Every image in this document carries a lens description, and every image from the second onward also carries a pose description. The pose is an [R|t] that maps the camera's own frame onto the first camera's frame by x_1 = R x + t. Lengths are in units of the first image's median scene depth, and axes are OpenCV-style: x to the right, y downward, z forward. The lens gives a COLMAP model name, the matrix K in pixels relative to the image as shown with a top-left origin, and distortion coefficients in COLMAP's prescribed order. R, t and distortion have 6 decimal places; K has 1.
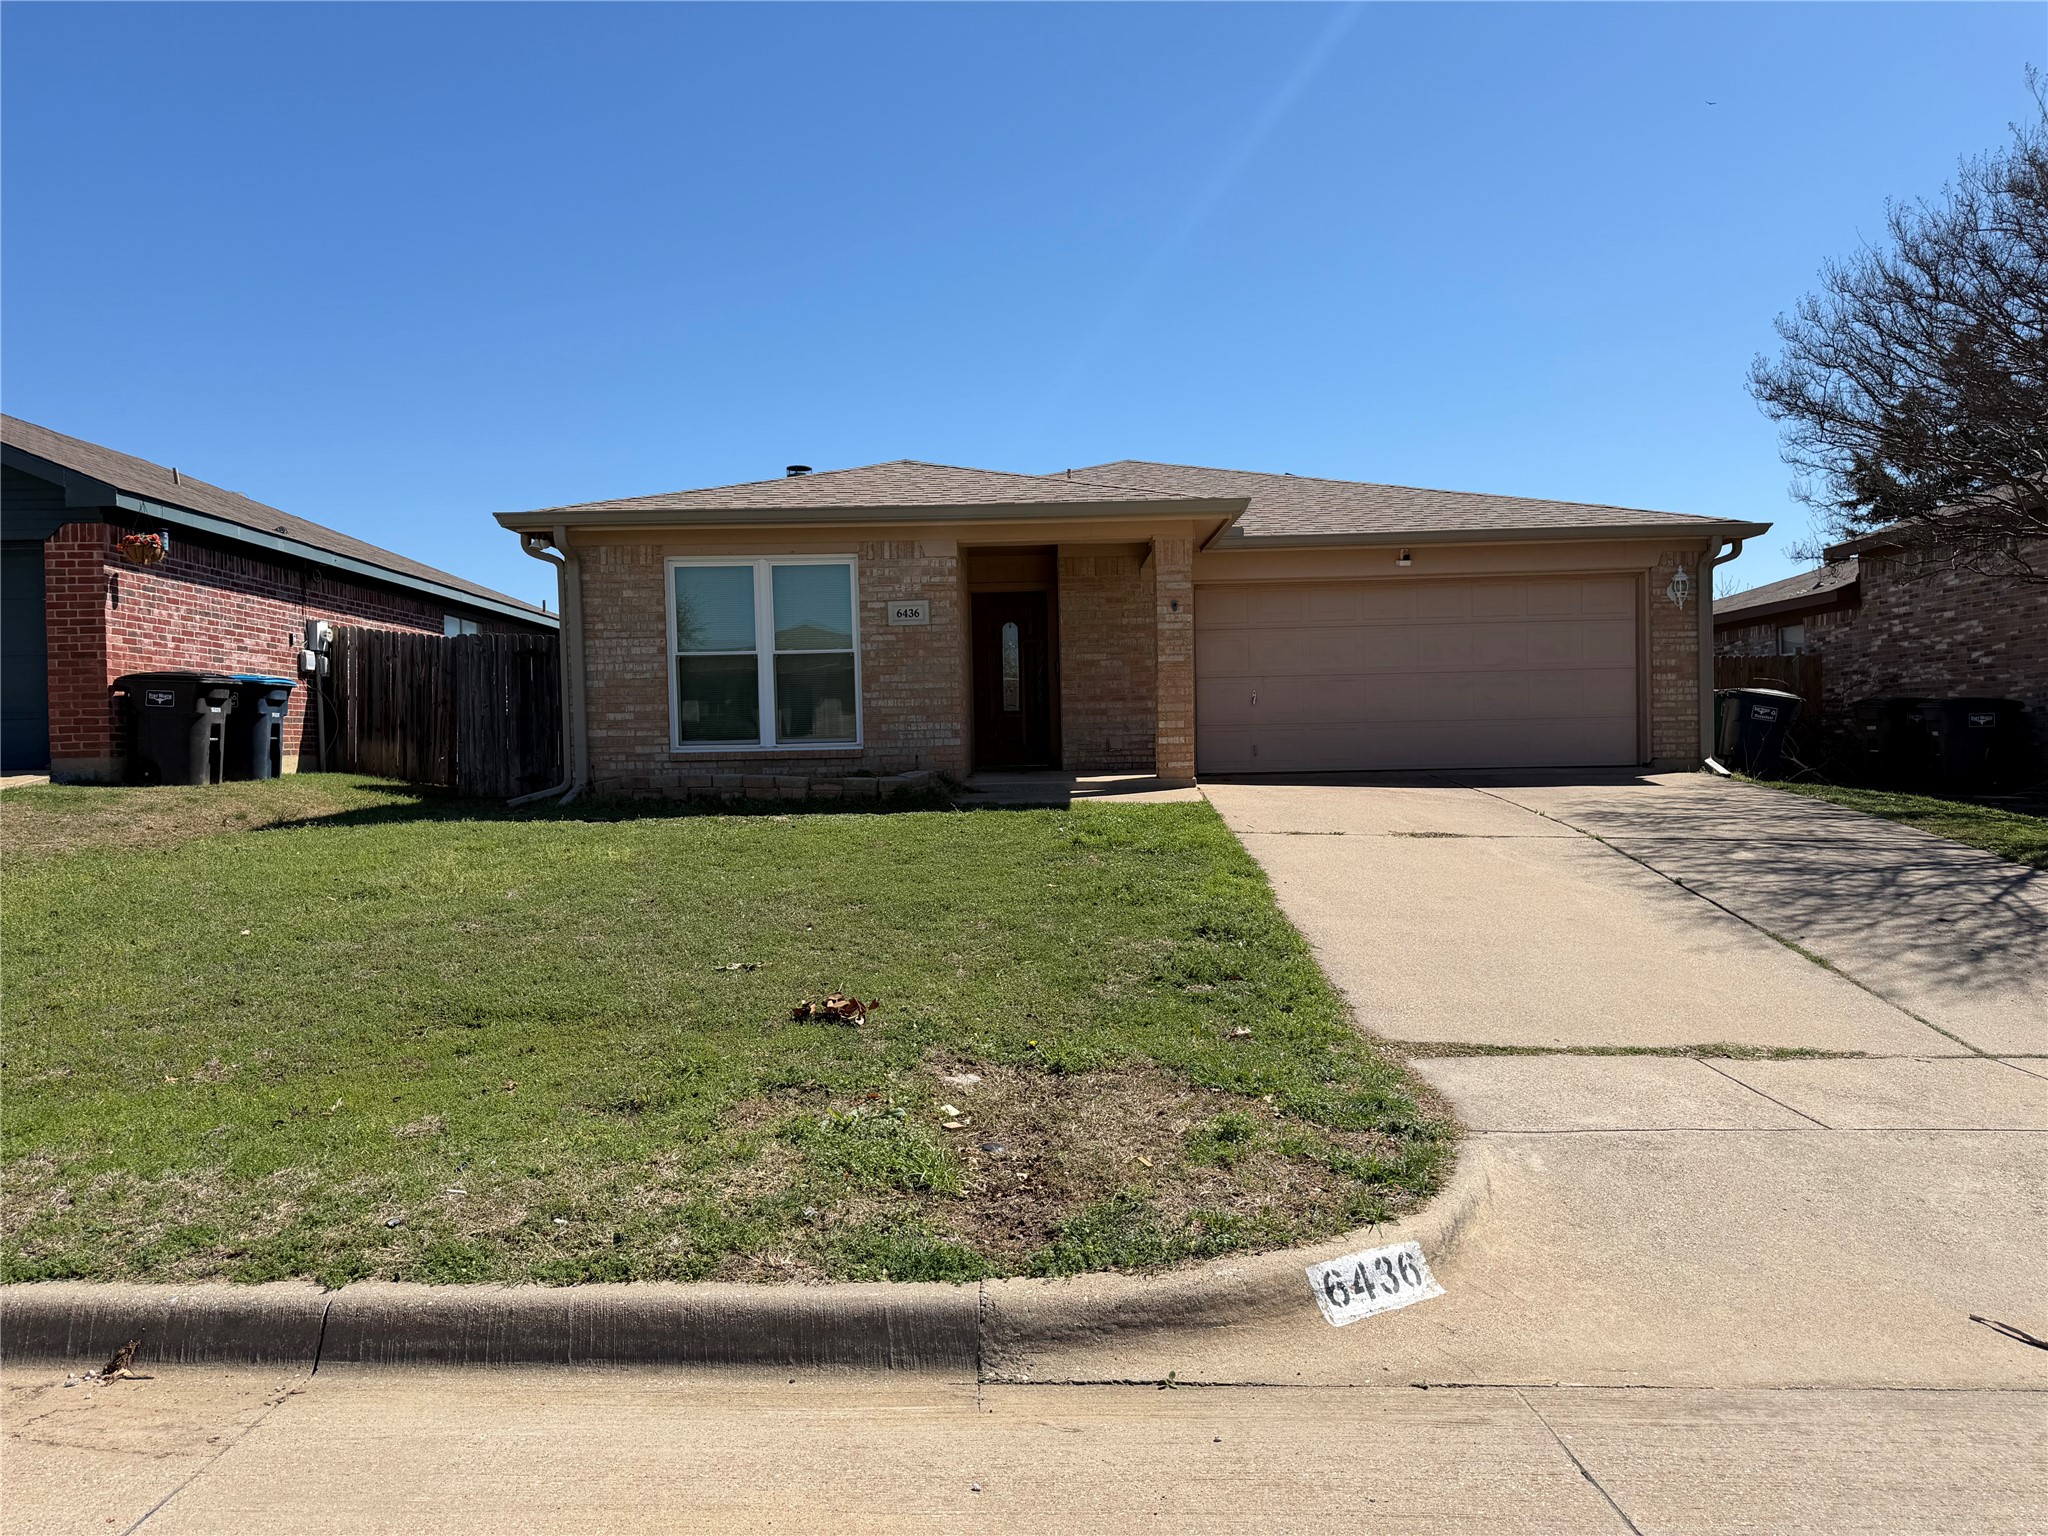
lens RADIAL K [[1414.5, 0, 1024.0], [0, 1414.5, 768.0], [0, 0, 1]] dist [0.190086, -0.351762]
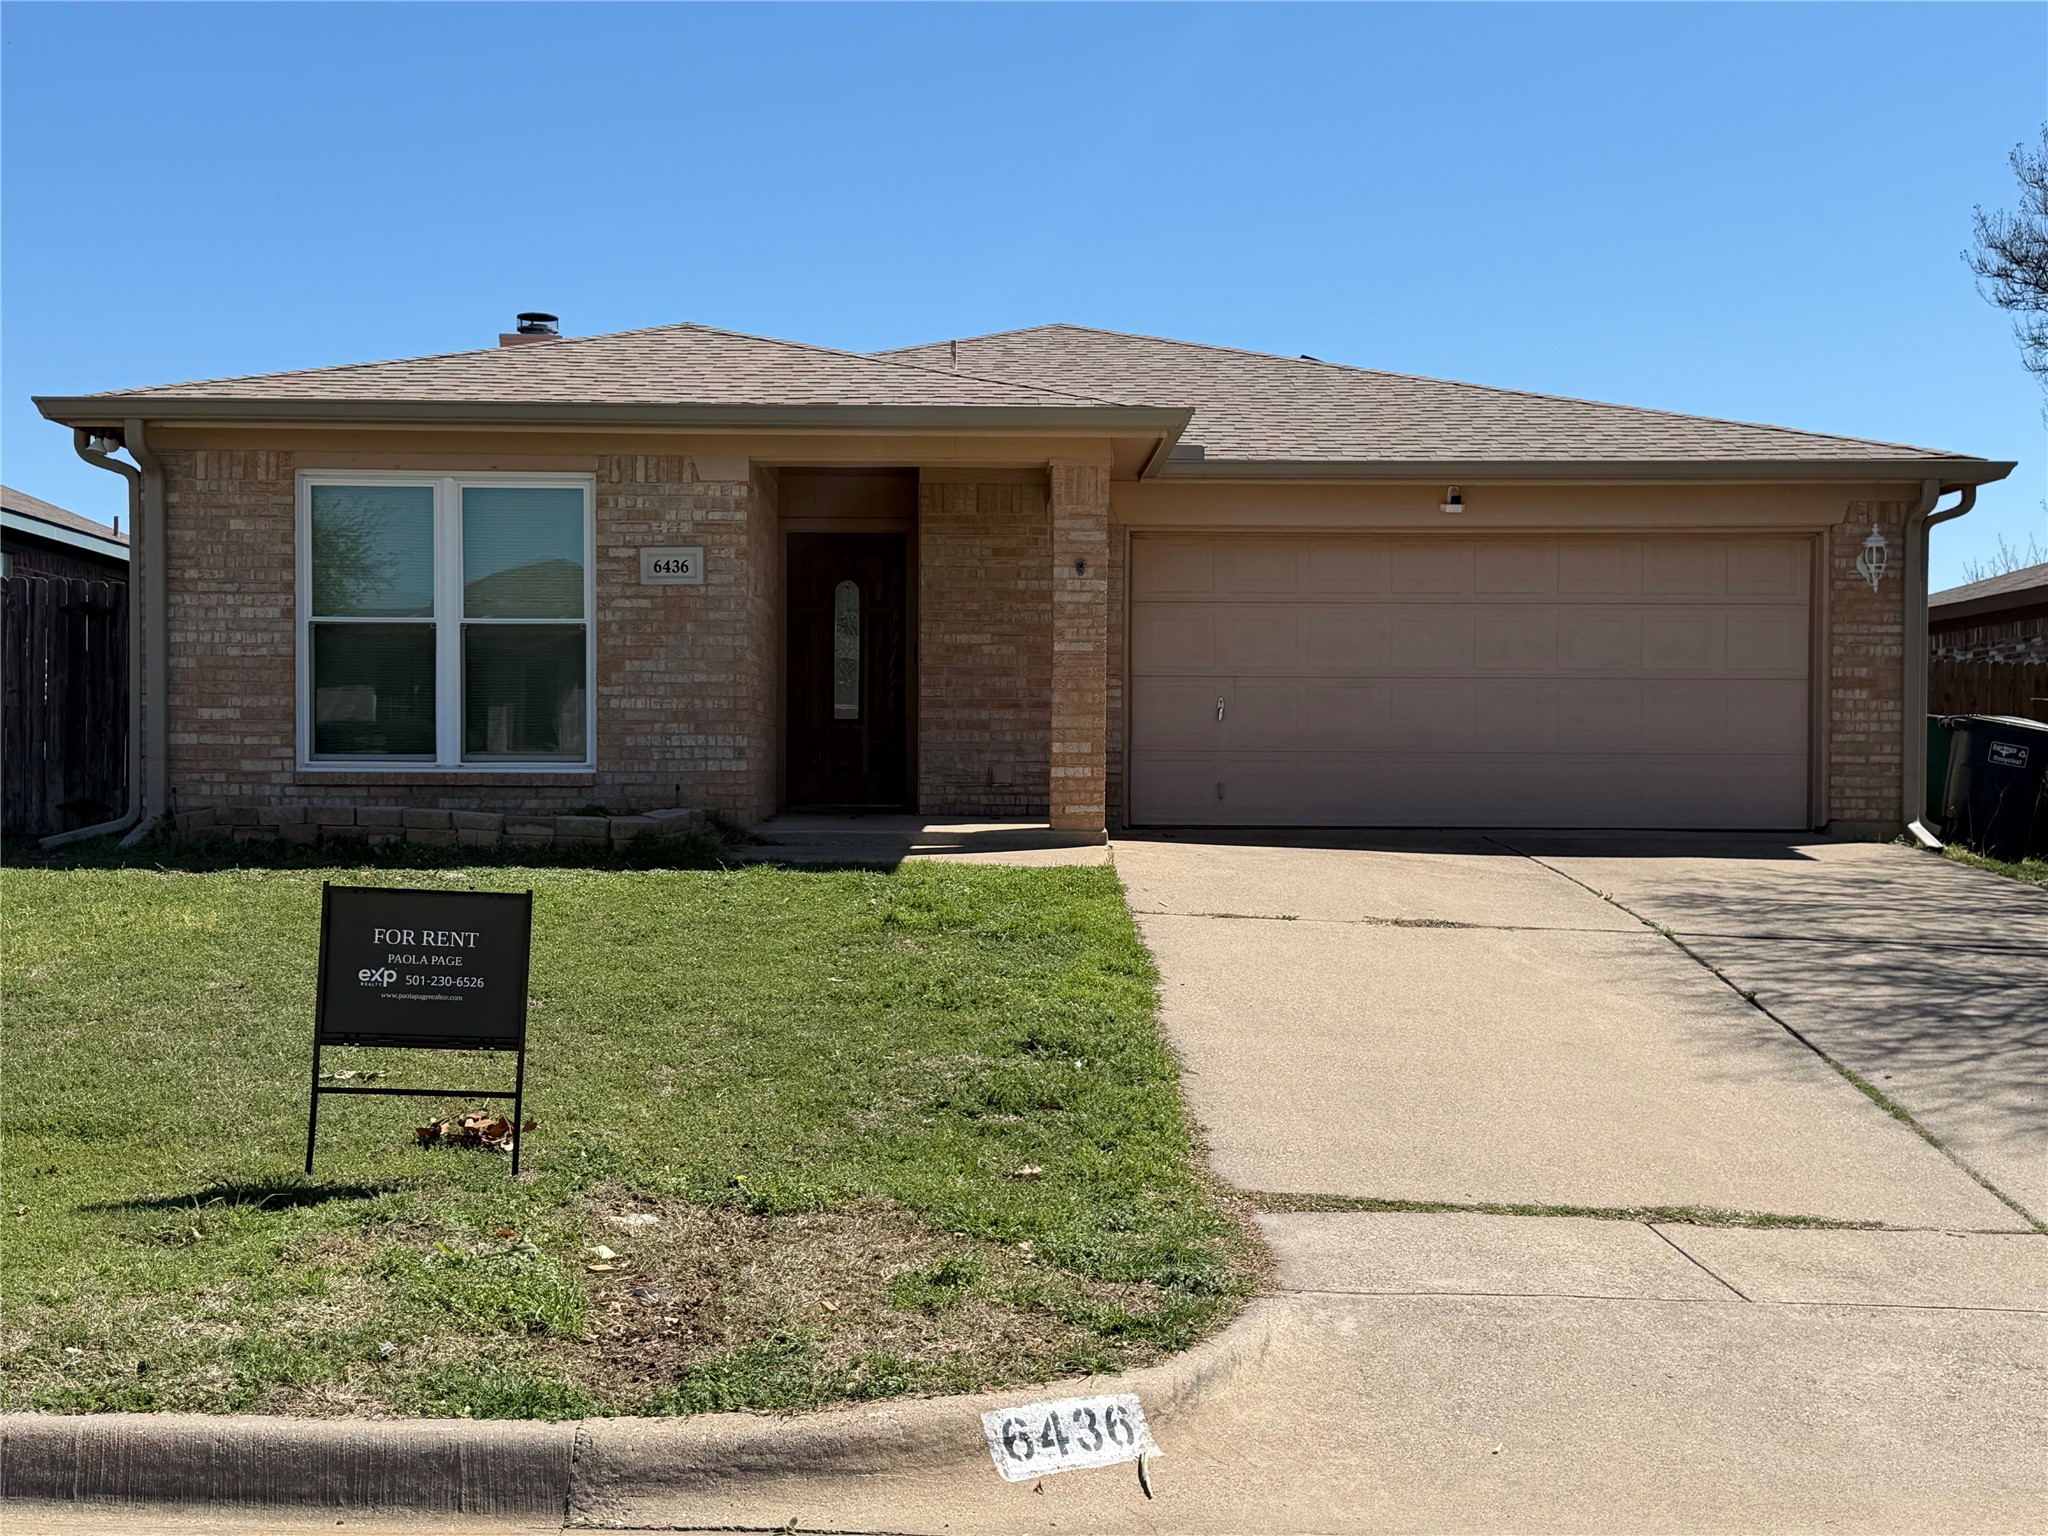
lens RADIAL K [[2476.2, 0, 1000.3], [0, 2476.2, 777.5], [0, 0, 1]] dist [0.197935, -0.378805]
pose [[0.999566, 0.025990, 0.013879, 0.086392], [-0.025787, 0.999561, -0.014571, 0.000591], [-0.014251, 0.014206, 0.999798, -0.217644]]
